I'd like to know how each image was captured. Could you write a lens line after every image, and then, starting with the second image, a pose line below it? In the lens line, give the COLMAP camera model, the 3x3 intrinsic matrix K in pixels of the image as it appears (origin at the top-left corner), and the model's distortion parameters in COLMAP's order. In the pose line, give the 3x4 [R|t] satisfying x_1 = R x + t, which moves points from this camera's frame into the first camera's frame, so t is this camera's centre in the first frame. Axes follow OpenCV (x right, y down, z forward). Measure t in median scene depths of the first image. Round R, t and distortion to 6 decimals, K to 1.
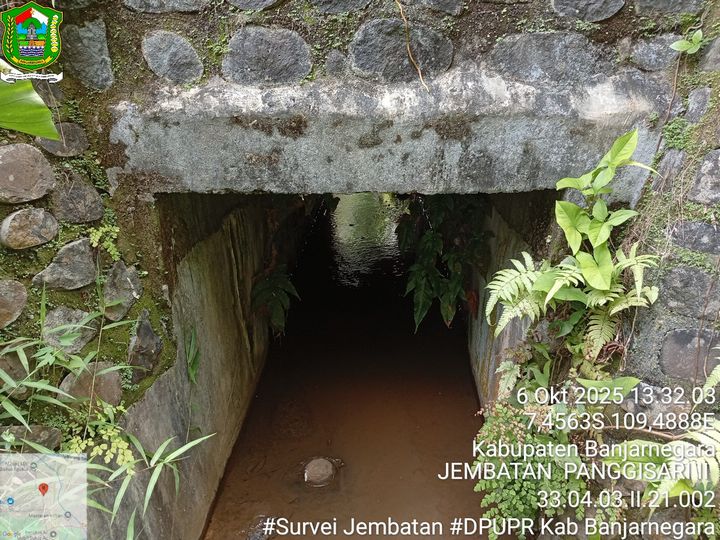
lens RADIAL K [[554.5, 0, 360.0], [0, 554.5, 270.0], [0, 0, 1]] dist [0.122296, -0.254425]
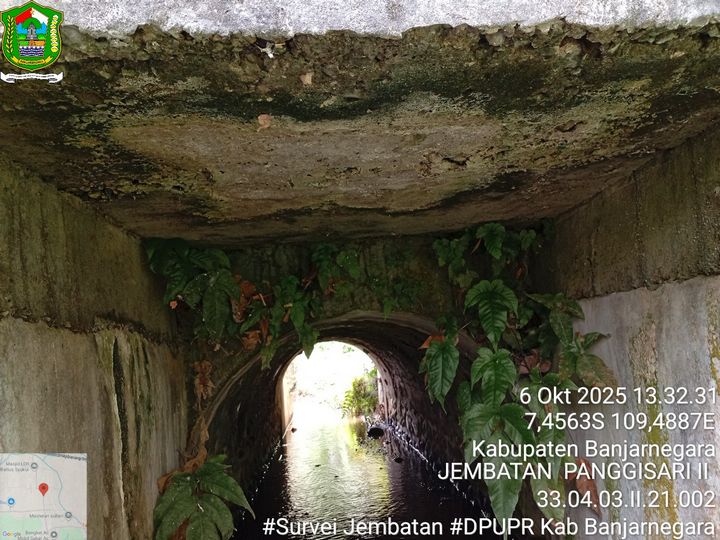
lens RADIAL K [[554.5, 0, 360.0], [0, 554.5, 270.0], [0, 0, 1]] dist [0.122296, -0.254425]
pose [[0.992131, -0.058050, 0.110933, -0.094942], [0.104131, 0.874525, -0.473670, 0.183878], [-0.069517, 0.481494, 0.873688, 0.744443]]
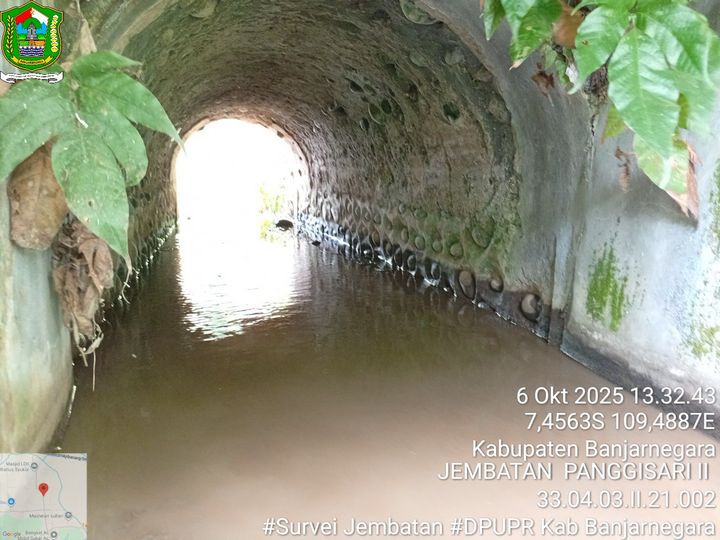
lens RADIAL K [[549.9, 0, 360.0], [0, 549.9, 270.0], [0, 0, 1]] dist [0.138208, -0.342970]
pose [[0.957410, -0.025034, 0.287643, -0.176051], [0.077370, 0.982044, -0.172054, 0.268943], [-0.278171, 0.186981, 0.942156, 1.208536]]
